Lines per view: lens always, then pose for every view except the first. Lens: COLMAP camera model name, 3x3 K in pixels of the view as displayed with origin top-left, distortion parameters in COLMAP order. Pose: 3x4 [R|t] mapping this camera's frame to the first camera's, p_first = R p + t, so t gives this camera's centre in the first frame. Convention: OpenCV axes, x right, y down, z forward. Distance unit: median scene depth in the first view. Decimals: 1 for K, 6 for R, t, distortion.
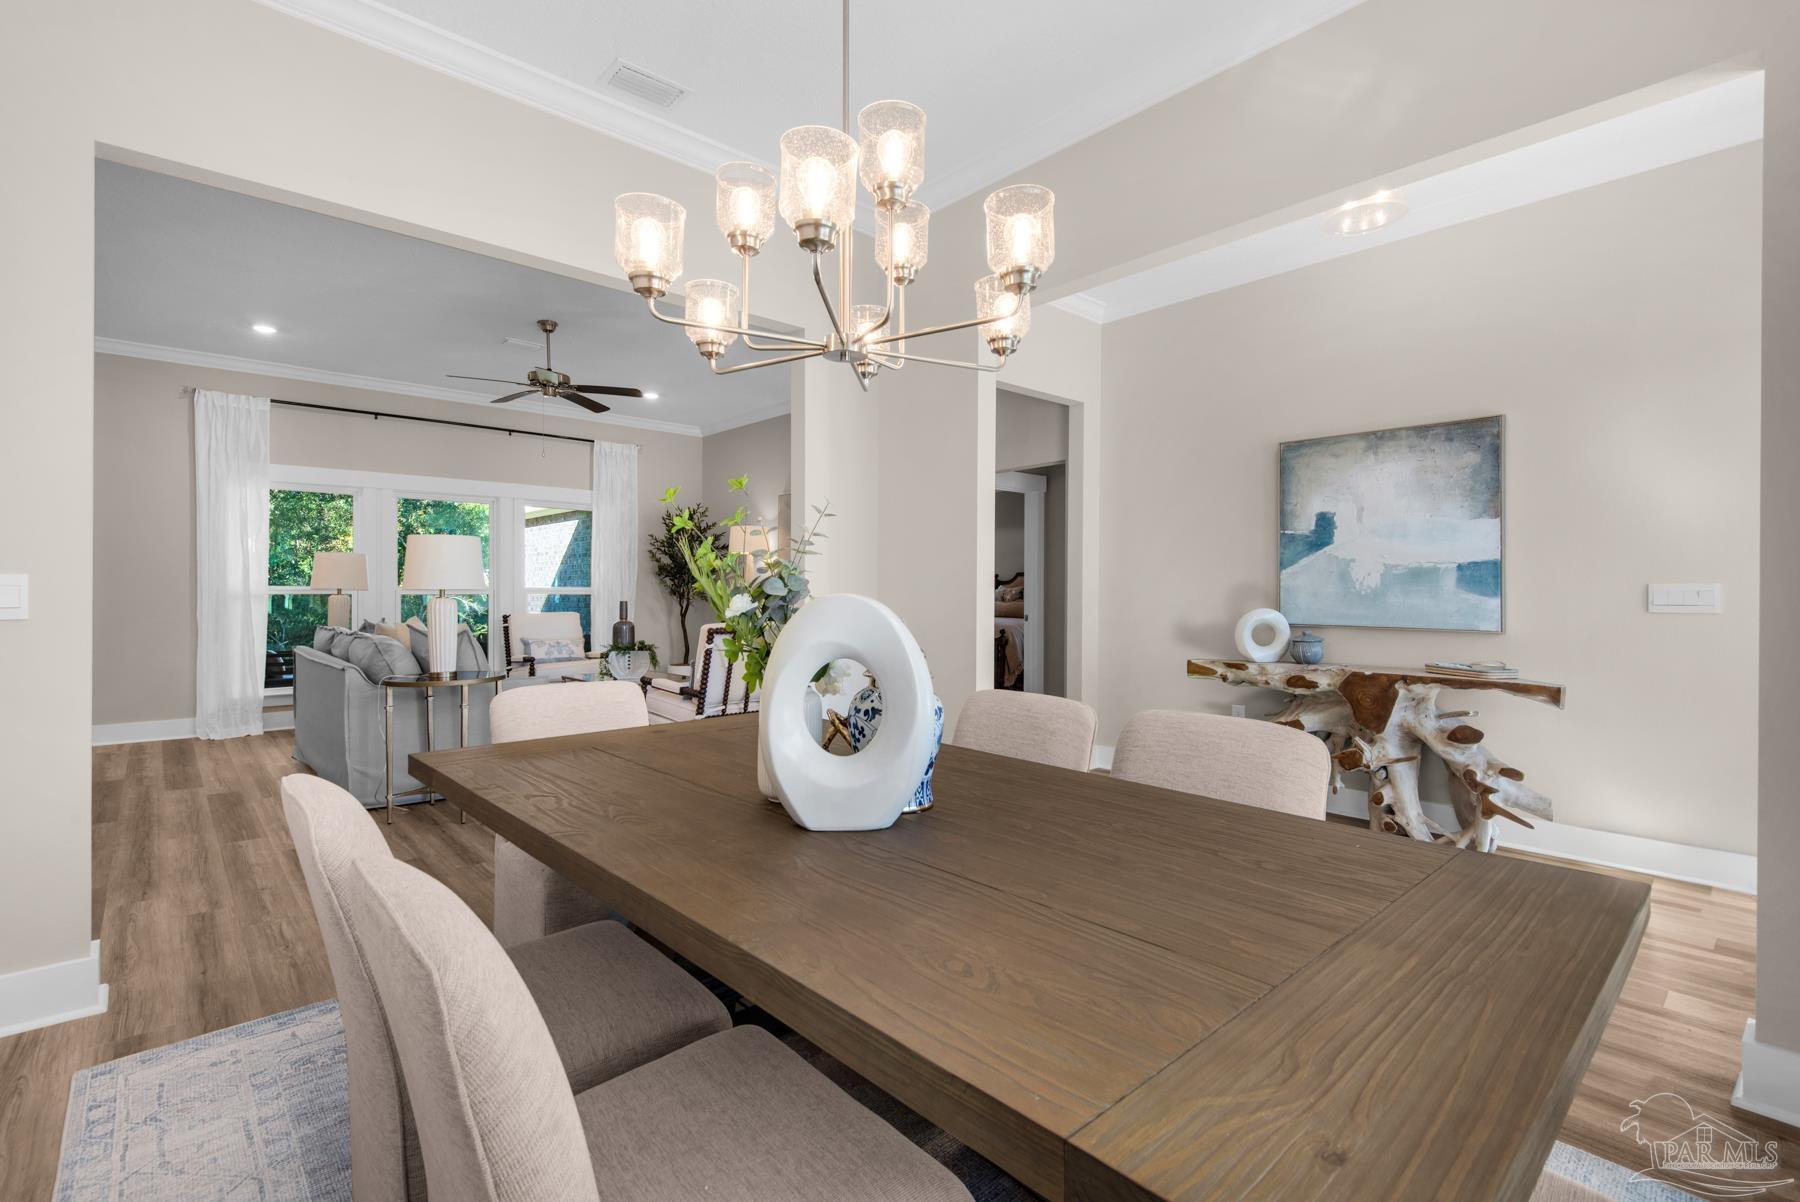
lens RADIAL K [[822.3, 0, 906.7], [0, 822.3, 592.5], [0, 0, 1]] dist [-0.004494, -0.001132]
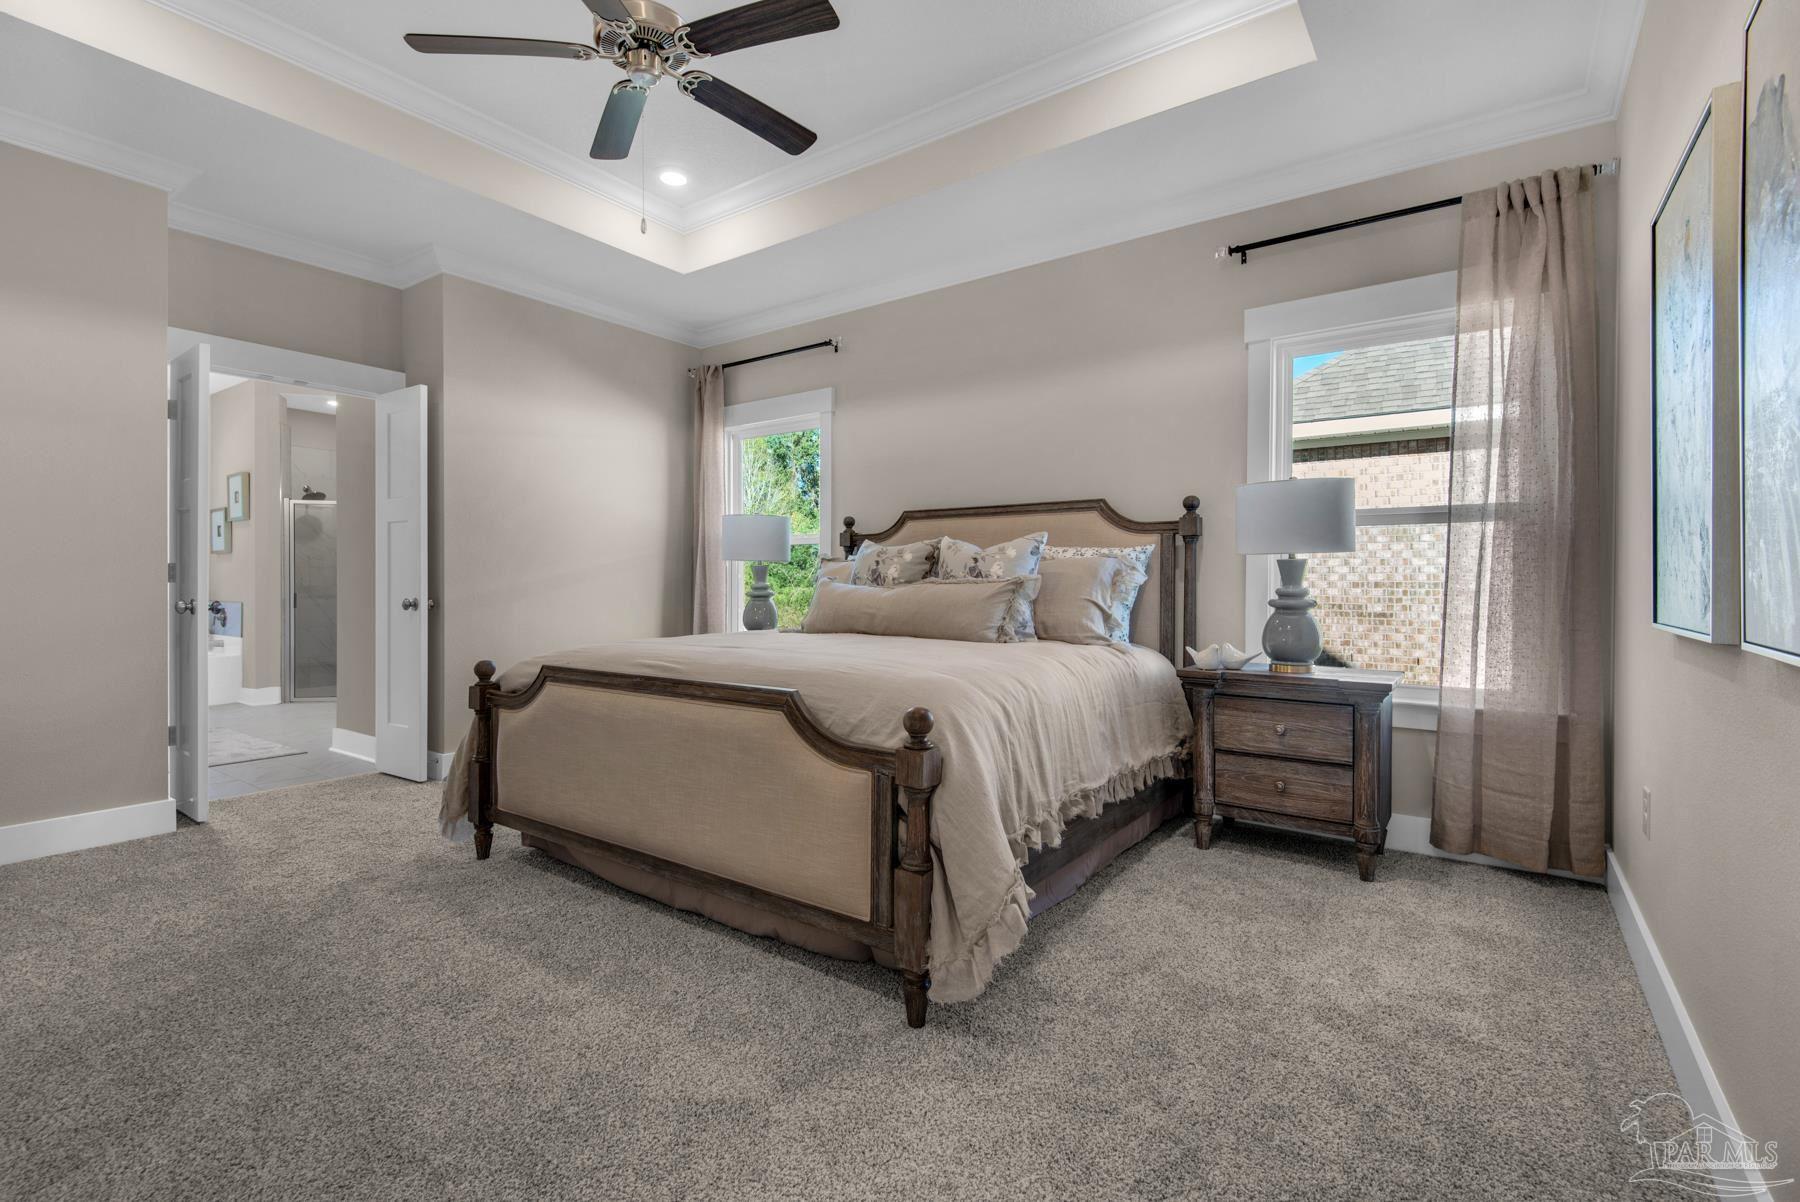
lens RADIAL K [[822.3, 0, 901.0], [0, 822.3, 592.0], [0, 0, 1]] dist [-0.004494, -0.001132]
pose [[0.978834, 0.000855, 0.204655, 0.061294], [-0.001866, 0.999987, 0.004748, 0.012201], [-0.204648, -0.005030, 0.978823, 0.687198]]
